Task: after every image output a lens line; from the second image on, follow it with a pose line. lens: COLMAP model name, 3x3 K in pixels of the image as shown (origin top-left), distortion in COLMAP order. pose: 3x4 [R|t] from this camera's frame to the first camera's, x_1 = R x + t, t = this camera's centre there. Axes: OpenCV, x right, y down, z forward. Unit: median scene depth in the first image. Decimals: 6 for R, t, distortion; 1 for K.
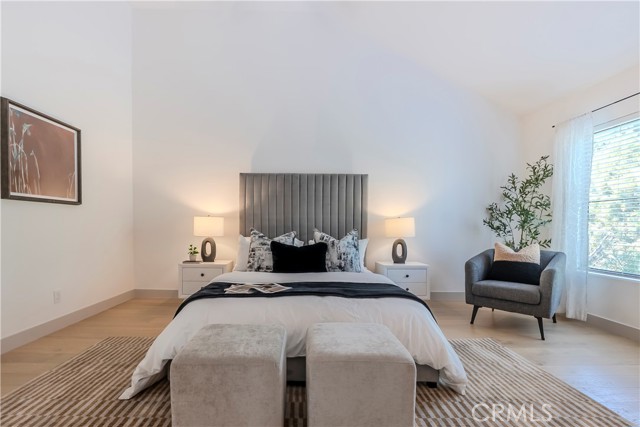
lens RADIAL K [[302.7, 0, 315.8], [0, 302.7, 222.1], [0, 0, 1]] dist [-0.013164, 0.000431]
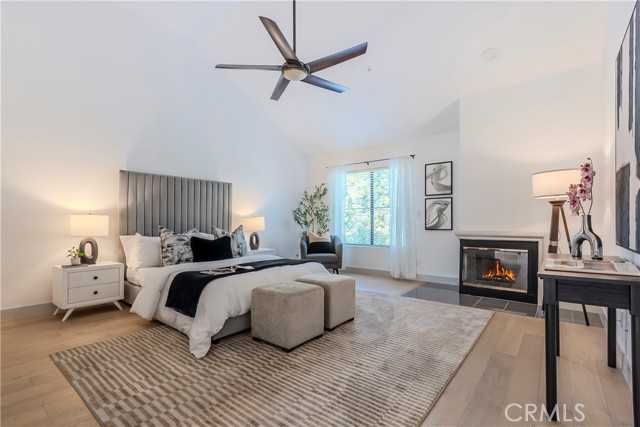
lens RADIAL K [[297.3, 0, 320.0], [0, 297.3, 213.5], [0, 0, 1]] dist [-0.001377, -0.000131]
pose [[0.639525, 0.013610, 0.768650, -0.627171], [-0.001800, 0.999867, -0.016205, -0.008996], [-0.768769, 0.008980, 0.639464, -0.112678]]
